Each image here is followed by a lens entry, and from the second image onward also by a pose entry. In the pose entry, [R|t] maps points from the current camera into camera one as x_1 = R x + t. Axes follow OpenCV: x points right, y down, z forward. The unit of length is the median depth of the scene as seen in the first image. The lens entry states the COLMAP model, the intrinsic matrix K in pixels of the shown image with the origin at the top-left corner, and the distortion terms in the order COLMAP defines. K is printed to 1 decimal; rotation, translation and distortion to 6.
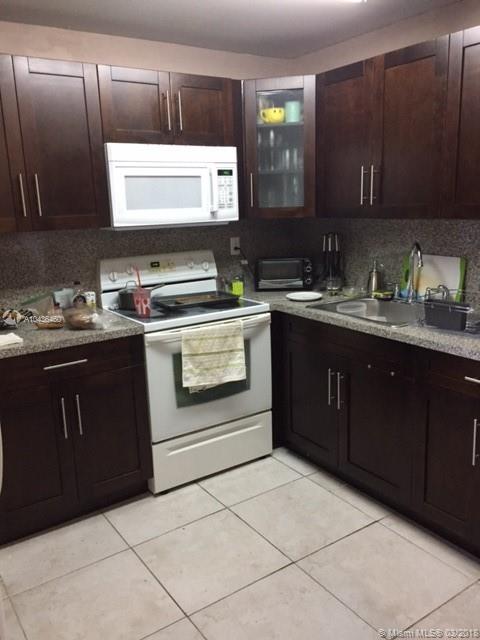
lens RADIAL K [[547.5, 0, 240.1], [0, 547.5, 323.7], [0, 0, 1]] dist [0.008188, 0.007787]
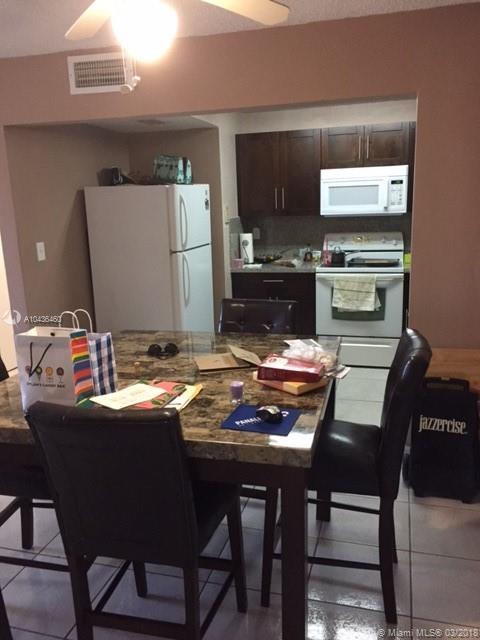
lens RADIAL K [[547.5, 0, 240.9], [0, 547.5, 318.9], [0, 0, 1]] dist [0.008188, 0.007787]
pose [[0.632514, 0.170381, -0.755577, 0.995326], [-0.155839, 0.983551, 0.091332, 0.037535], [0.758710, 0.059980, 0.648662, -0.352334]]
